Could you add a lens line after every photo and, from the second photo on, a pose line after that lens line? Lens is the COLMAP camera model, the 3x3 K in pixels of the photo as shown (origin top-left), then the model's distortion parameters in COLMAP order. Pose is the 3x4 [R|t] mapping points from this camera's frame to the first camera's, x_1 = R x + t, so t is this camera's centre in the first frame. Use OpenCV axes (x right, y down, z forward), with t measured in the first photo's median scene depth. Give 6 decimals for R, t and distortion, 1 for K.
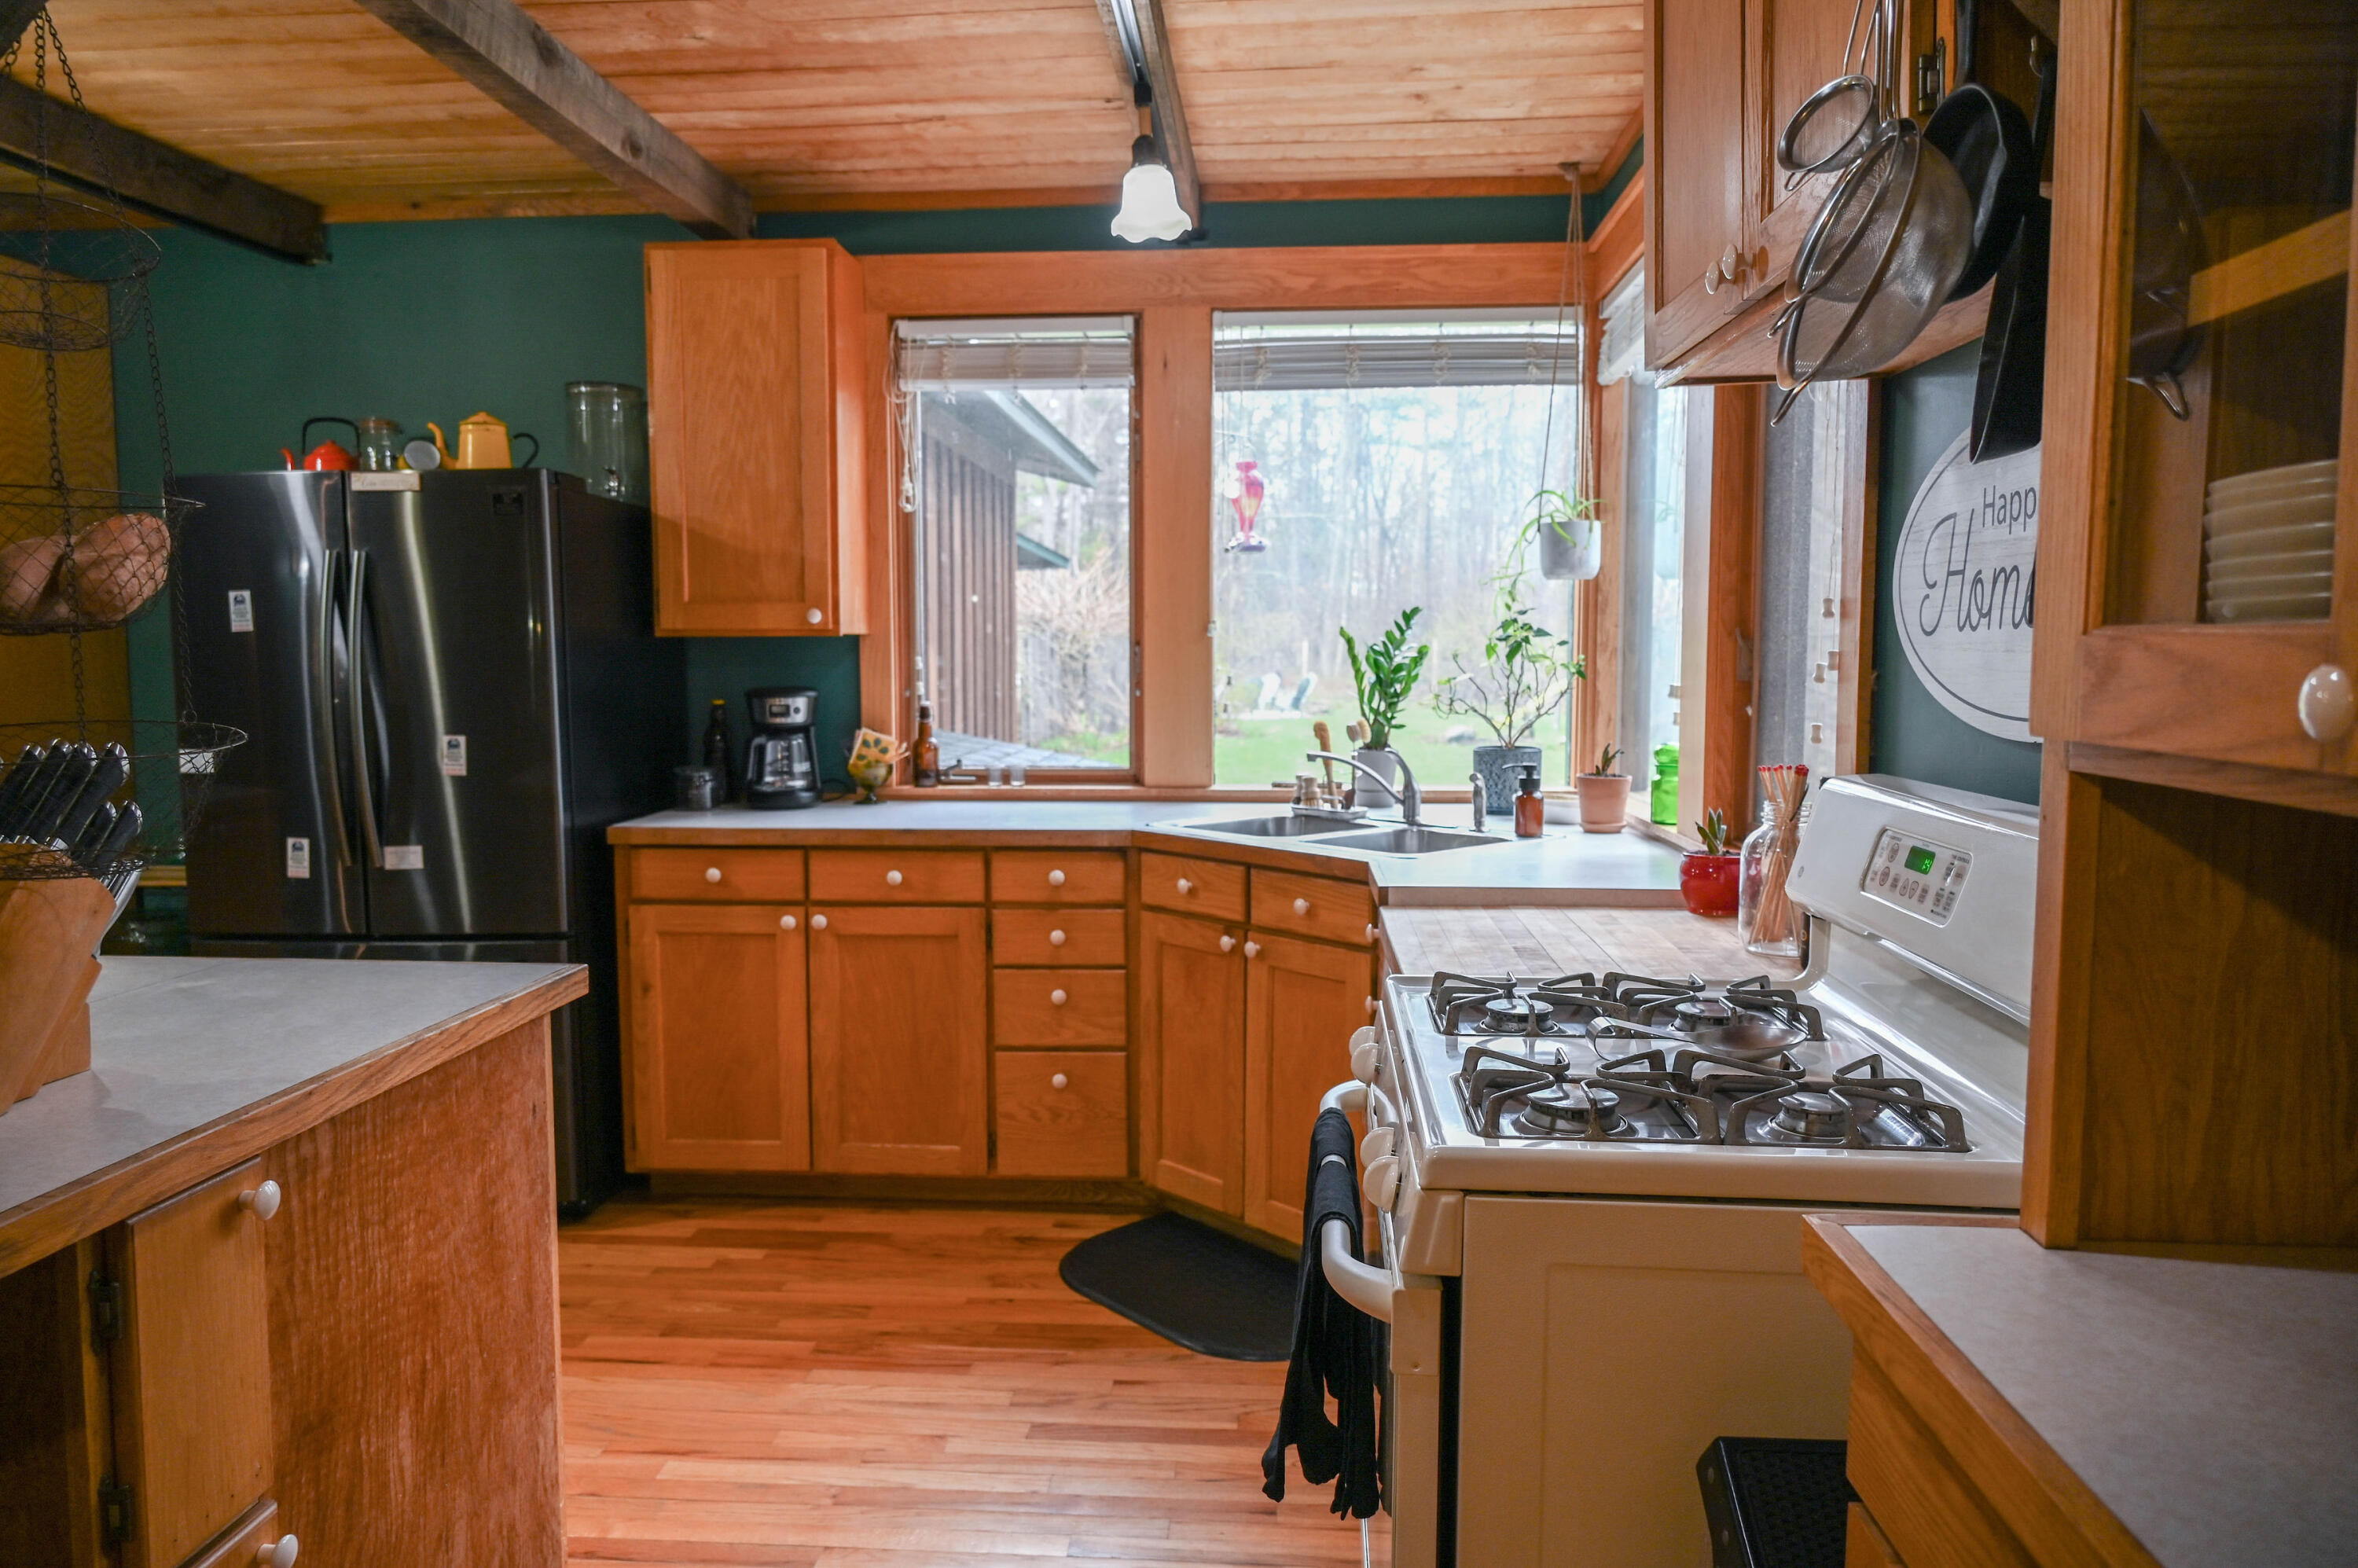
lens RADIAL K [[1567.8, 0, 1183.1], [0, 1567.8, 786.9], [0, 0, 1]] dist [0.001540, -0.008533]
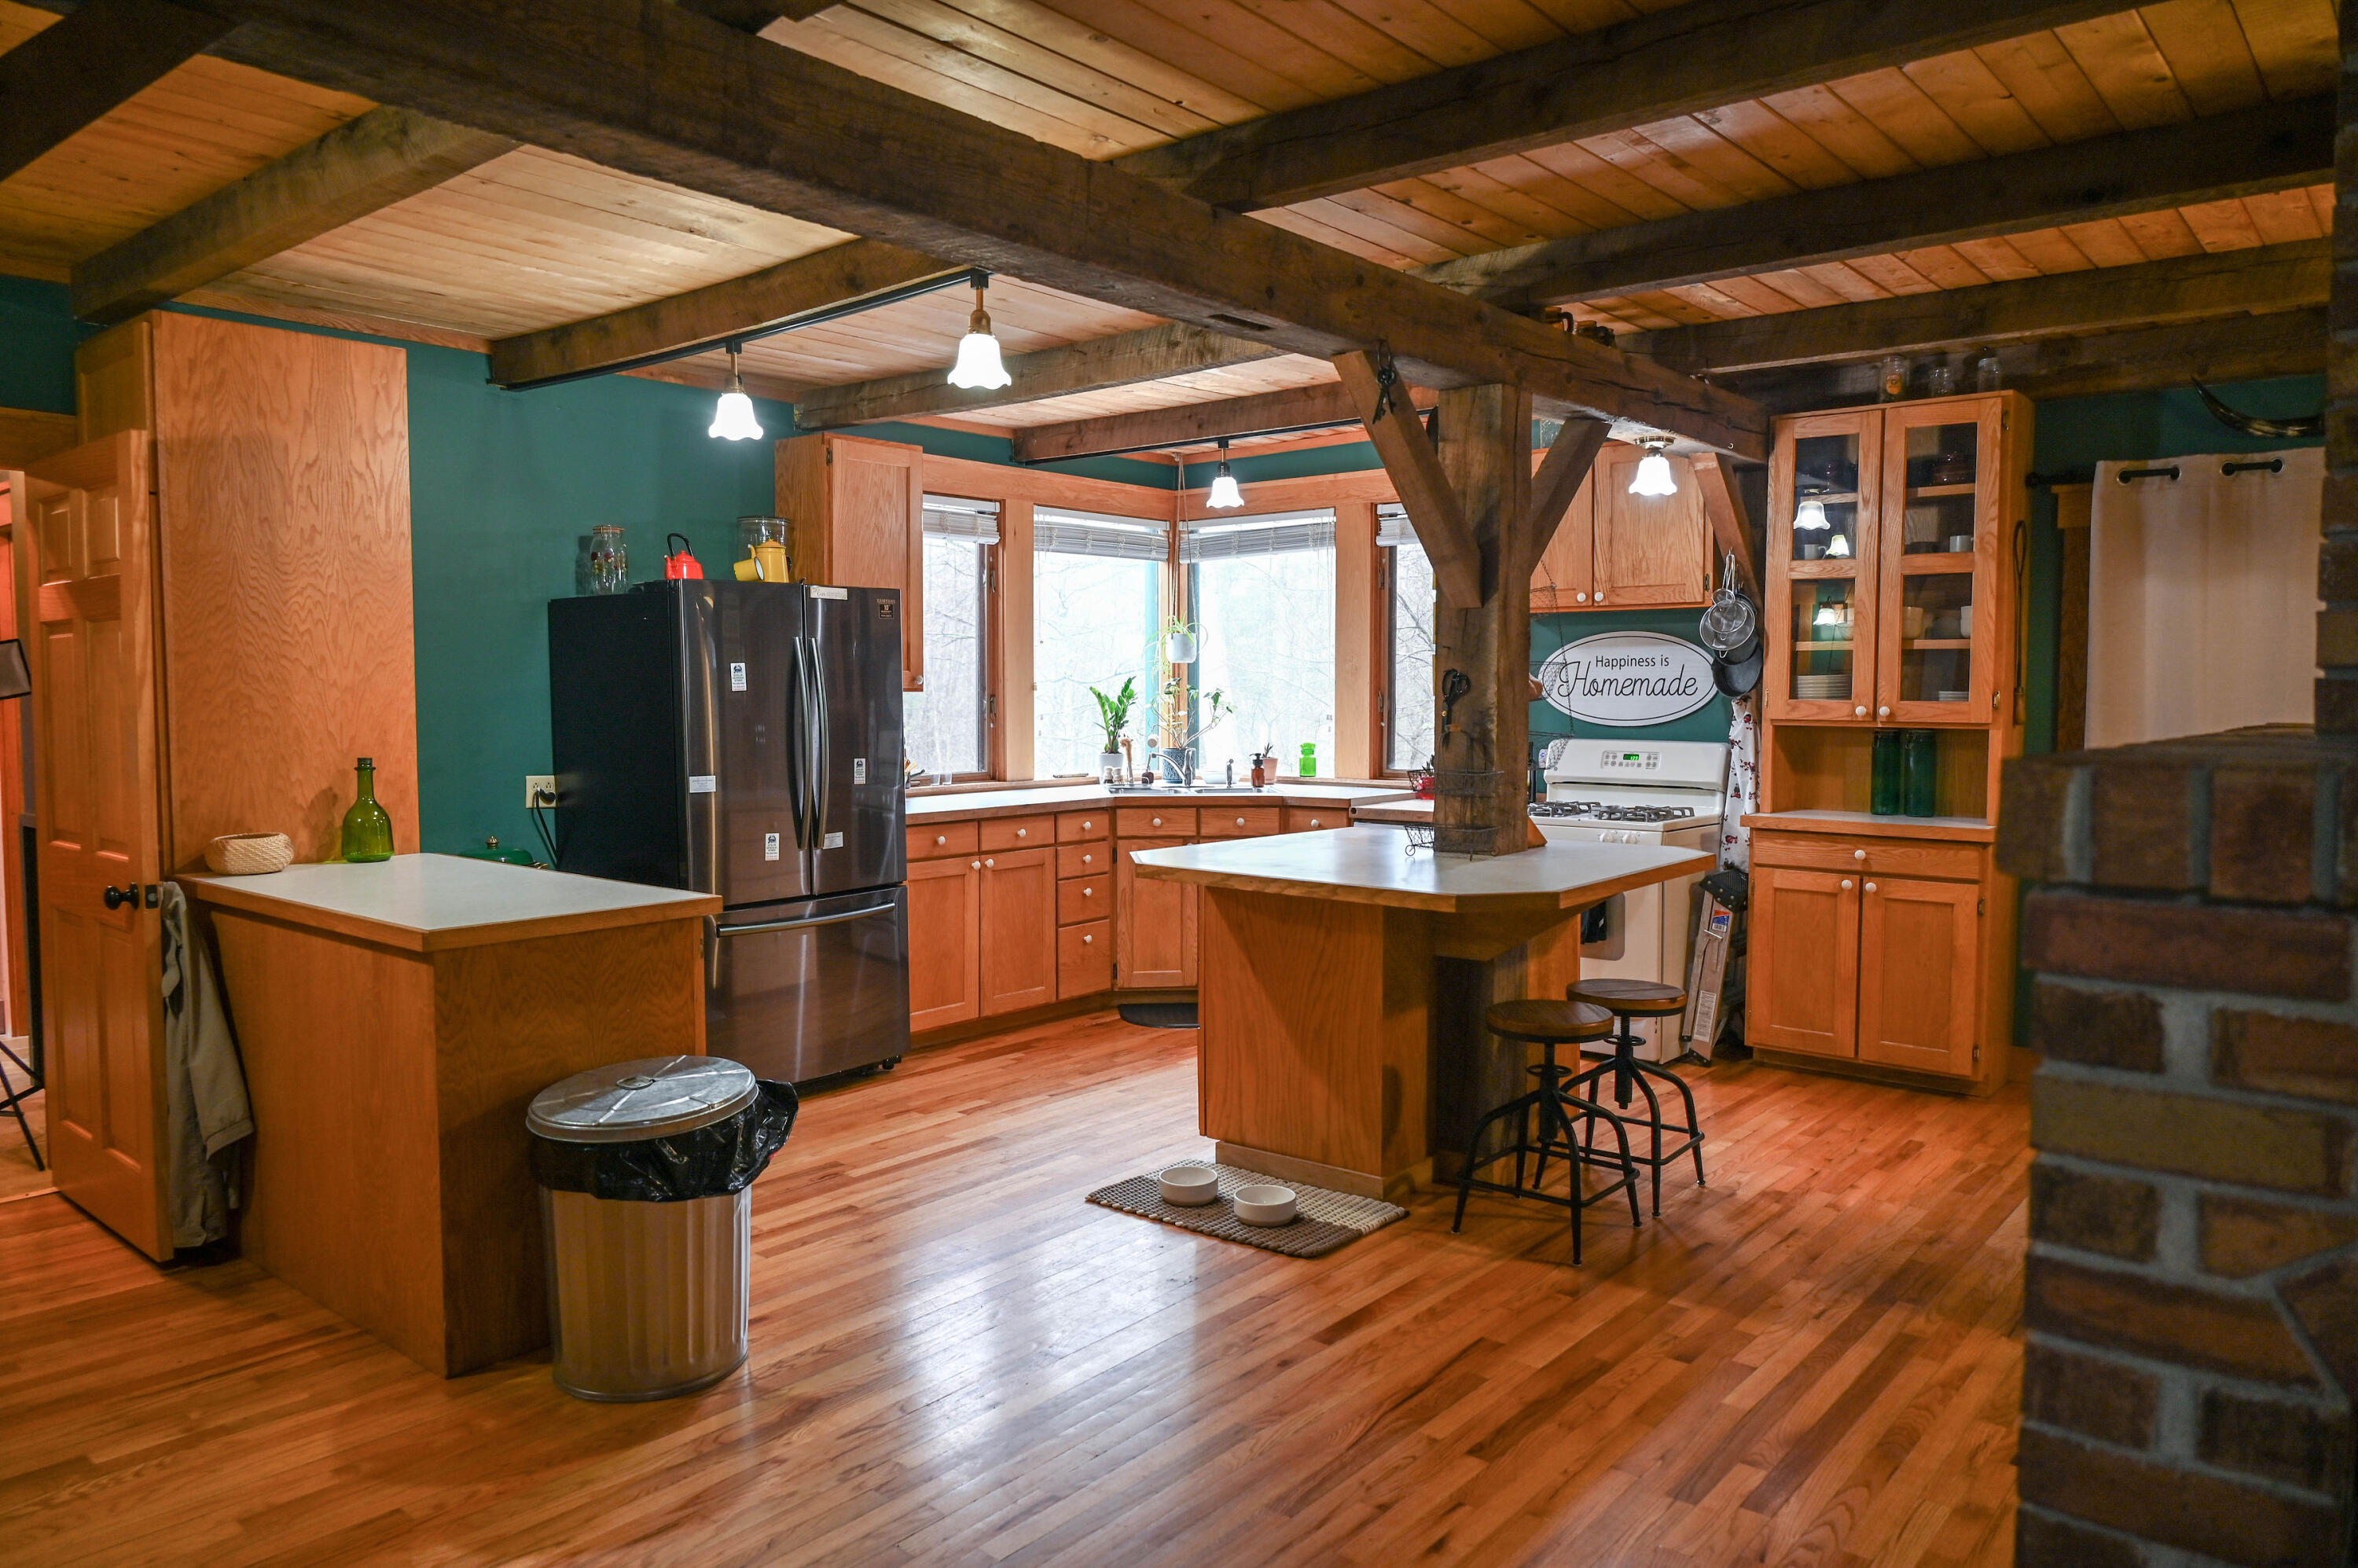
lens RADIAL K [[1567.8, 0, 1172.4], [0, 1567.8, 778.2], [0, 0, 1]] dist [0.001540, -0.008533]
pose [[0.592455, -0.045645, 0.804310, -1.439624], [0.067861, 0.997673, 0.006632, -0.002402], [-0.802740, 0.050652, 0.594174, -0.154068]]
